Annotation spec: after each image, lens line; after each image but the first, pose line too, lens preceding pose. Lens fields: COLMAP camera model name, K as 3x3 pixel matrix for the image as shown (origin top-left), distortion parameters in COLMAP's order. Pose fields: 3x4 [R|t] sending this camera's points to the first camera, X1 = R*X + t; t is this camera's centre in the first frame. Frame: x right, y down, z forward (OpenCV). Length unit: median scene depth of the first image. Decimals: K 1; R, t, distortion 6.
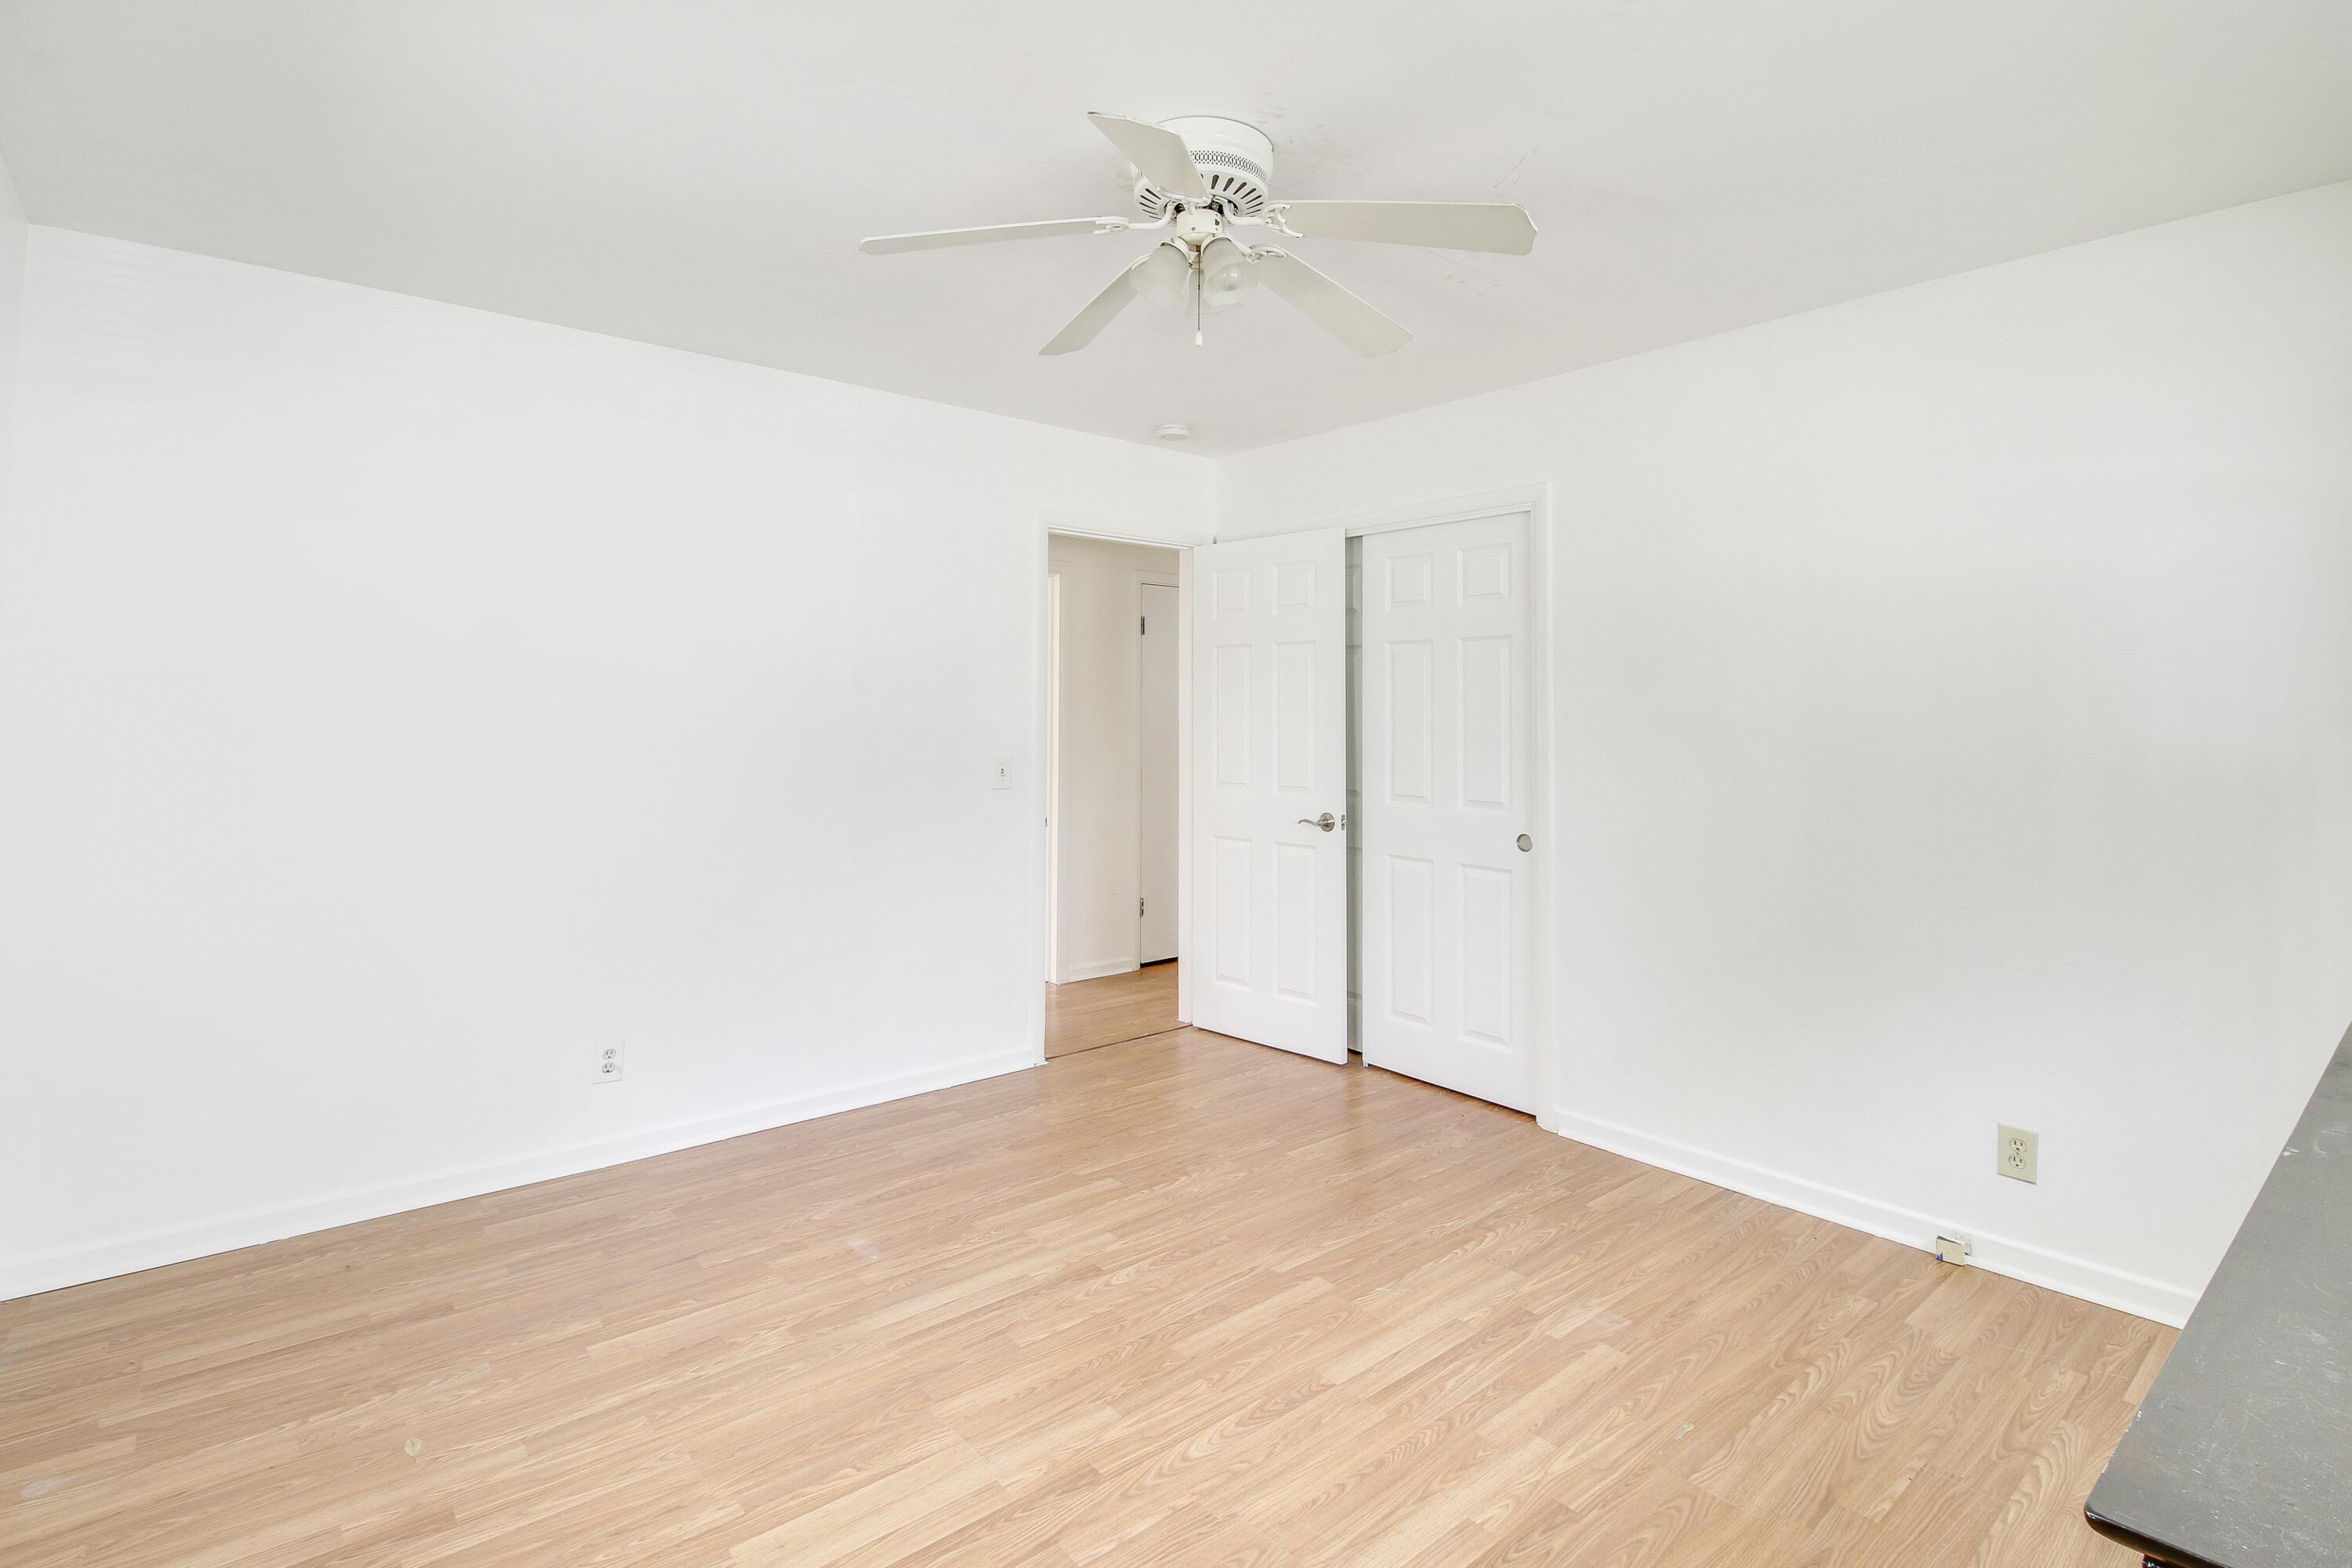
lens RADIAL K [[1100.7, 0, 1176.6], [0, 1100.7, 776.5], [0, 0, 1]] dist [-0.026345, -0.002181]
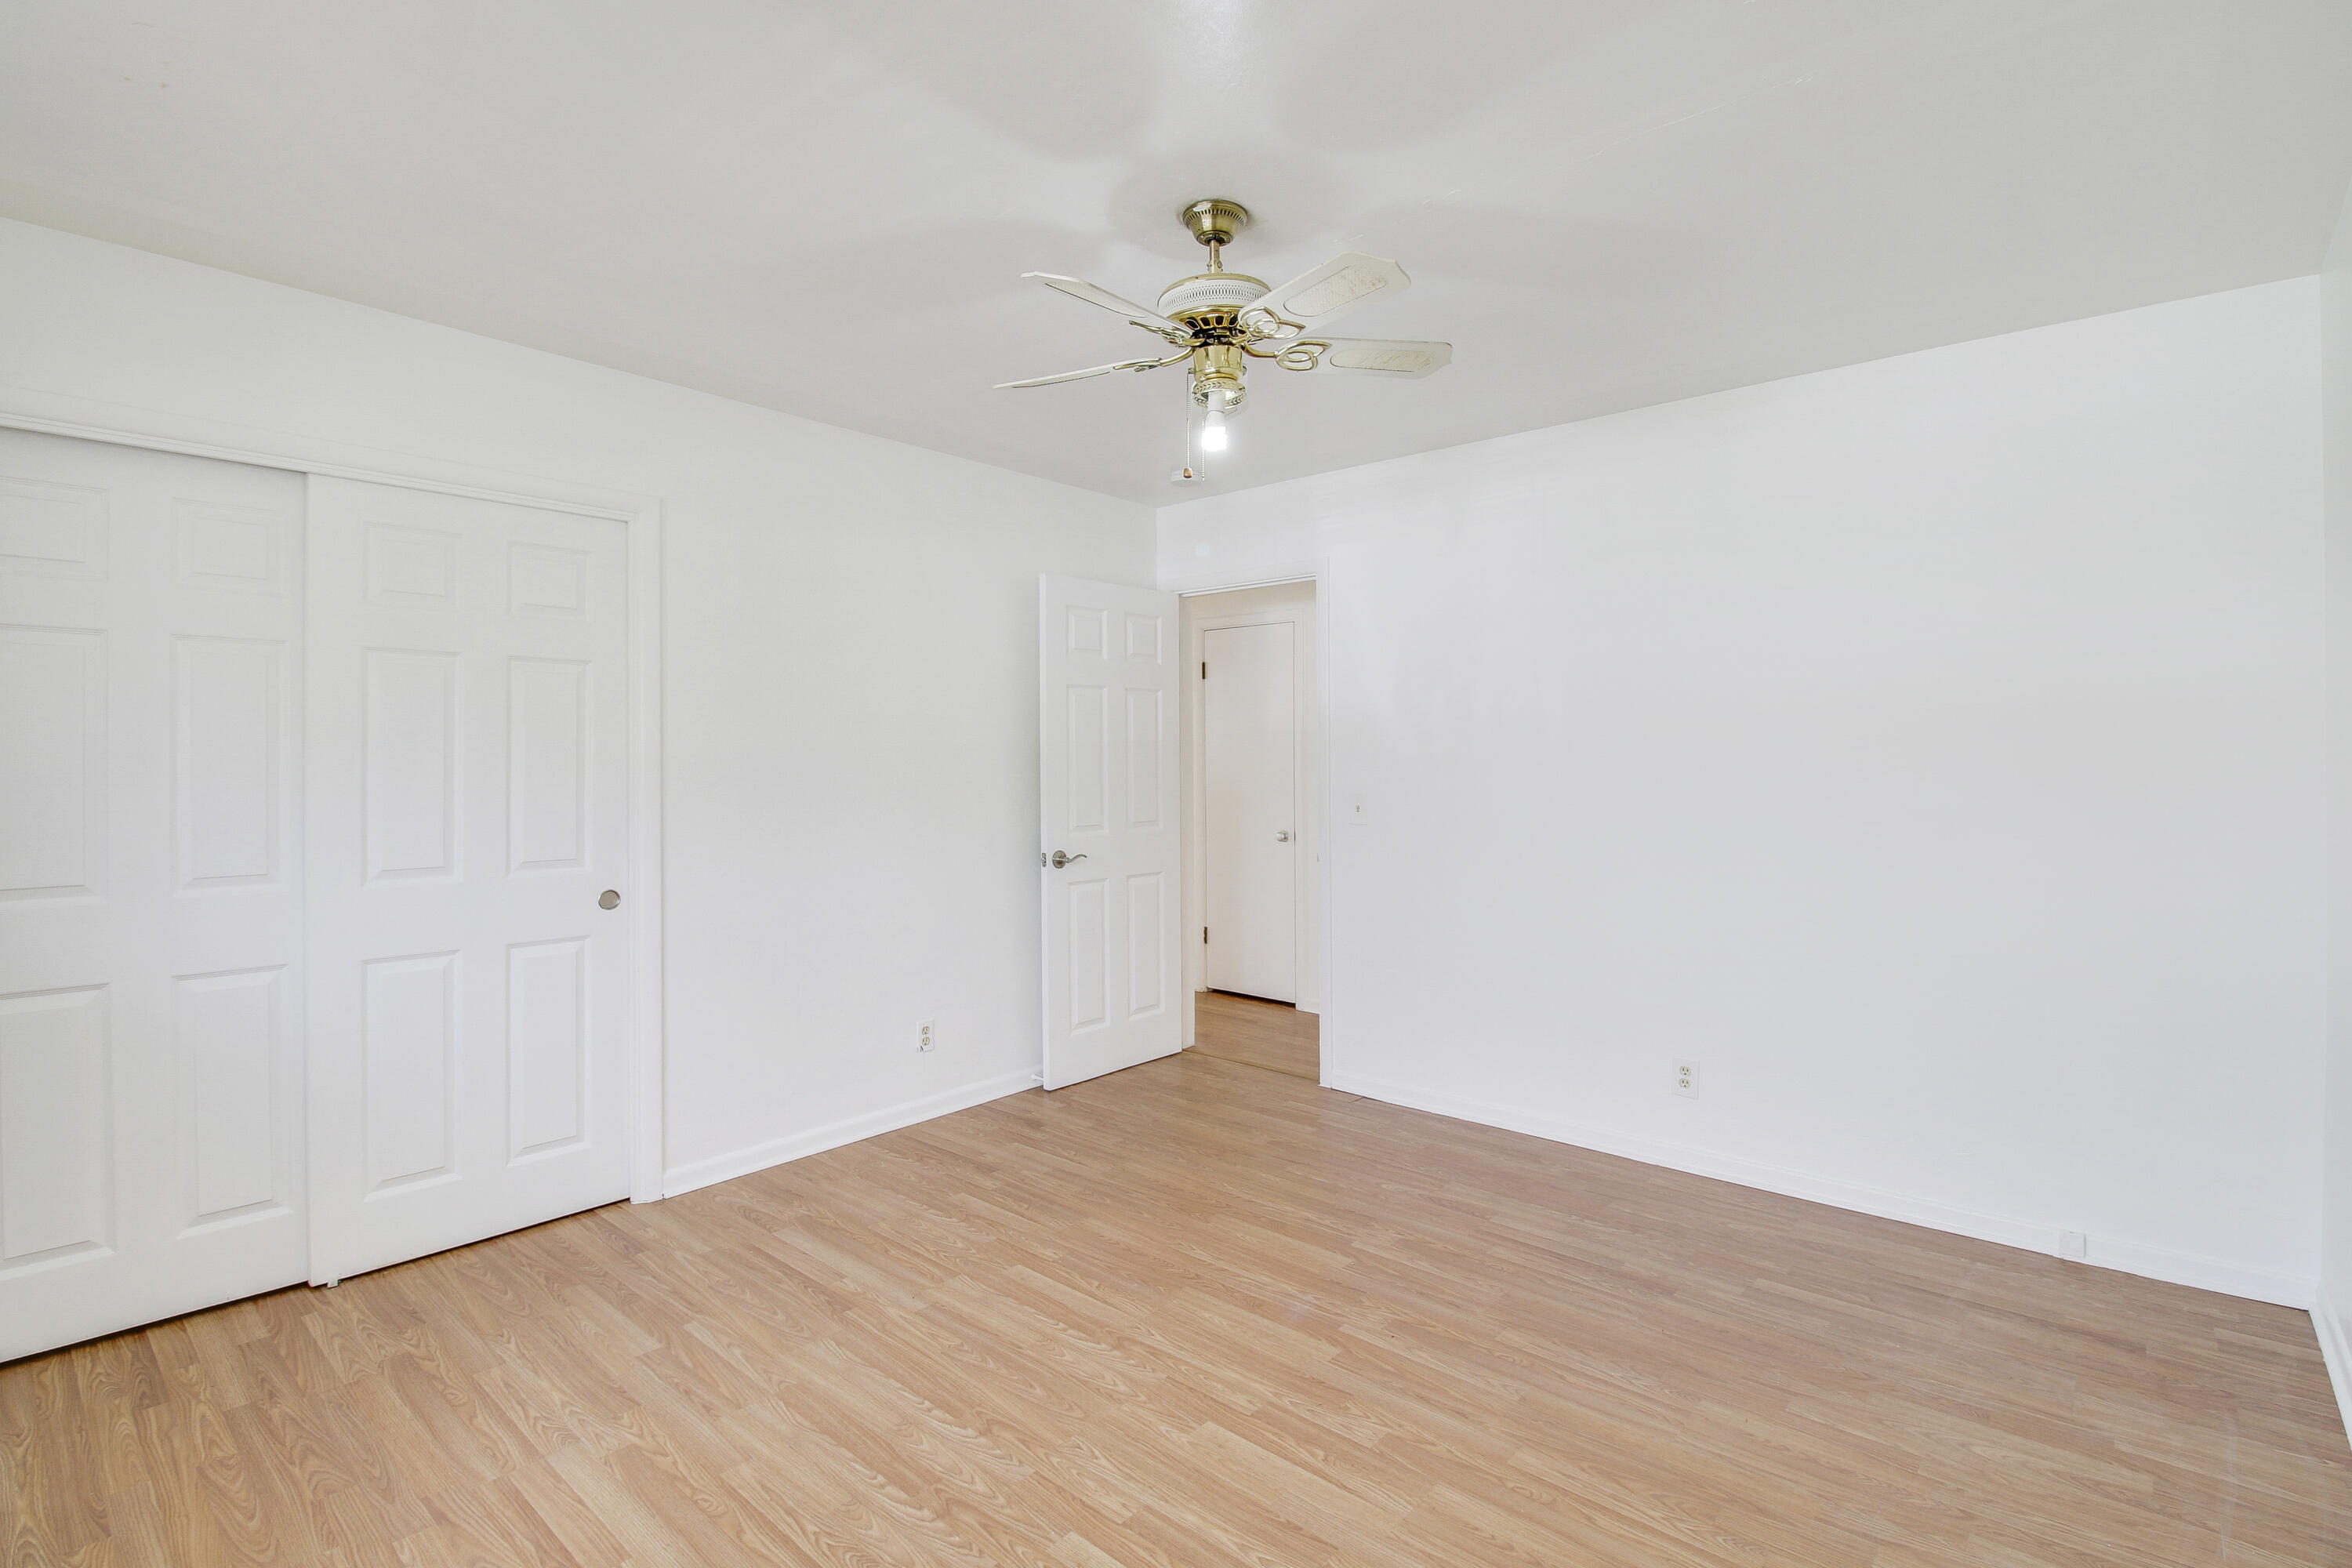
lens RADIAL K [[1100.7, 0, 1175.8], [0, 1100.7, 778.2], [0, 0, 1]] dist [-0.026345, -0.002181]
pose [[0.151015, 0.004210, -0.988522, 1.019166], [-0.026493, 0.999649, 0.000210, -0.031514], [0.988176, 0.026157, 0.151074, 0.805829]]
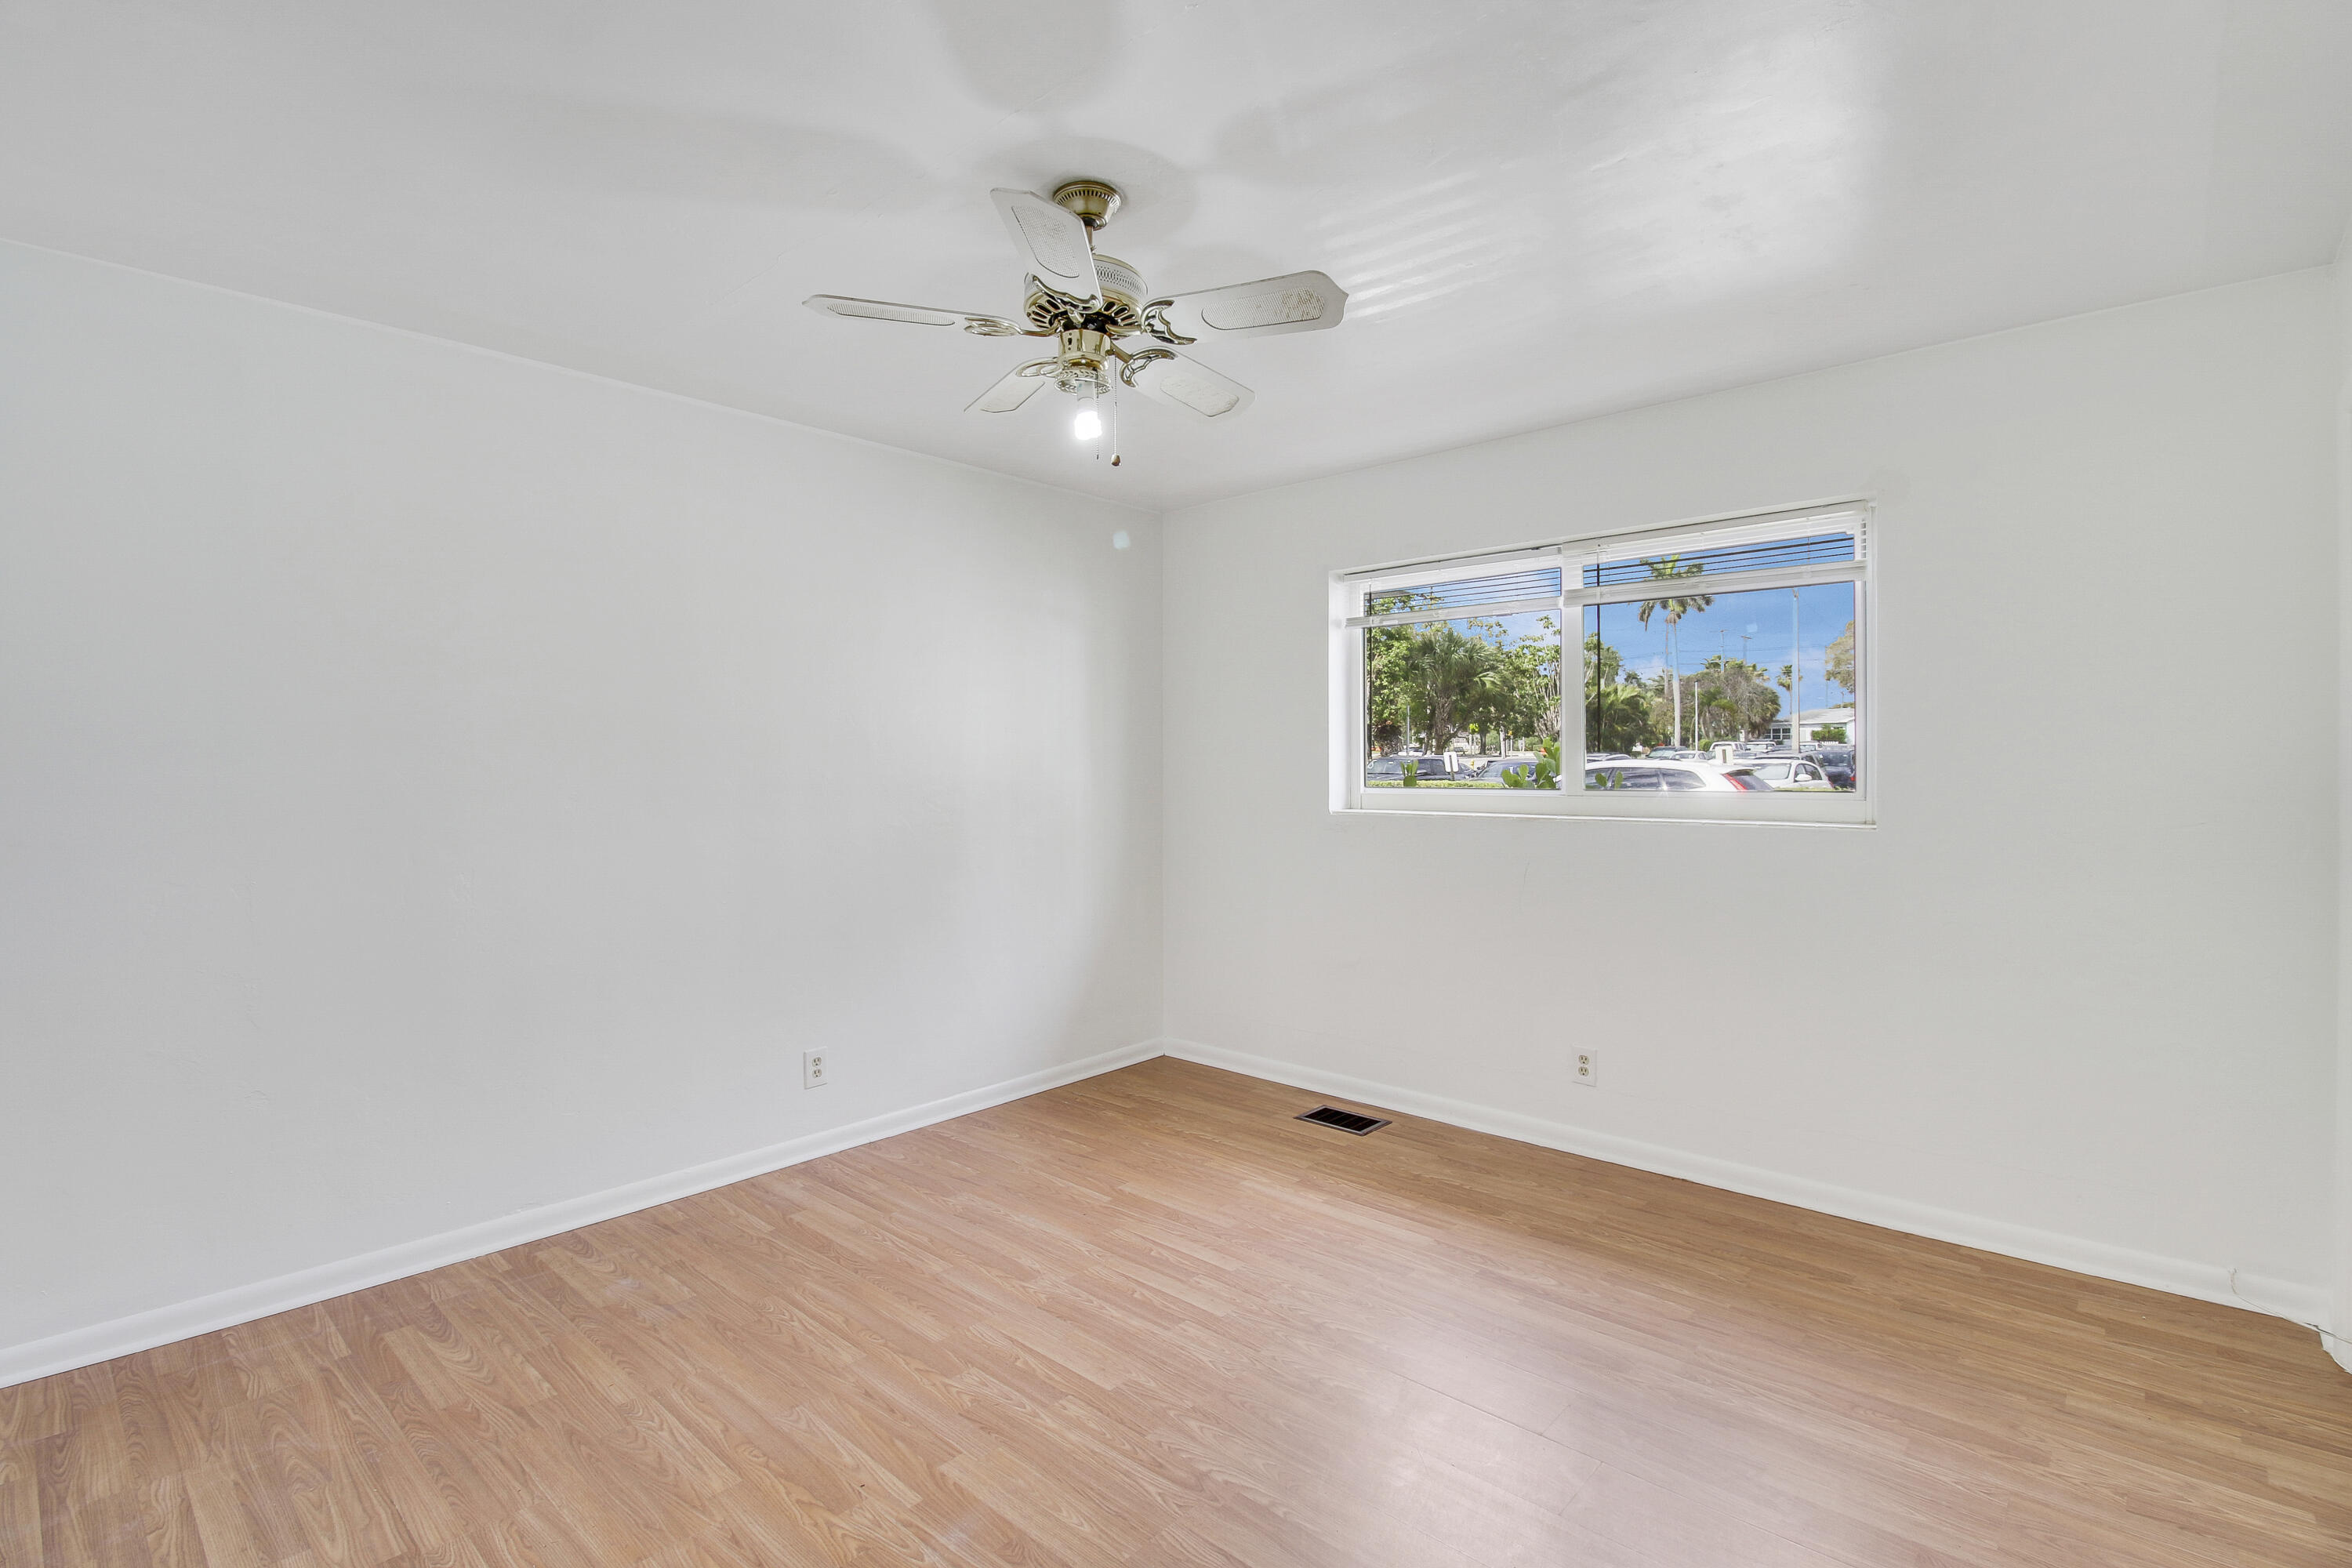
lens RADIAL K [[1100.7, 0, 1174.6], [0, 1100.7, 772.8], [0, 0, 1]] dist [-0.026345, -0.002181]
pose [[-0.129536, -0.023592, 0.991294, -0.361479], [0.034763, 0.998994, 0.028318, -0.058924], [-0.990965, 0.038128, -0.128586, 0.973842]]
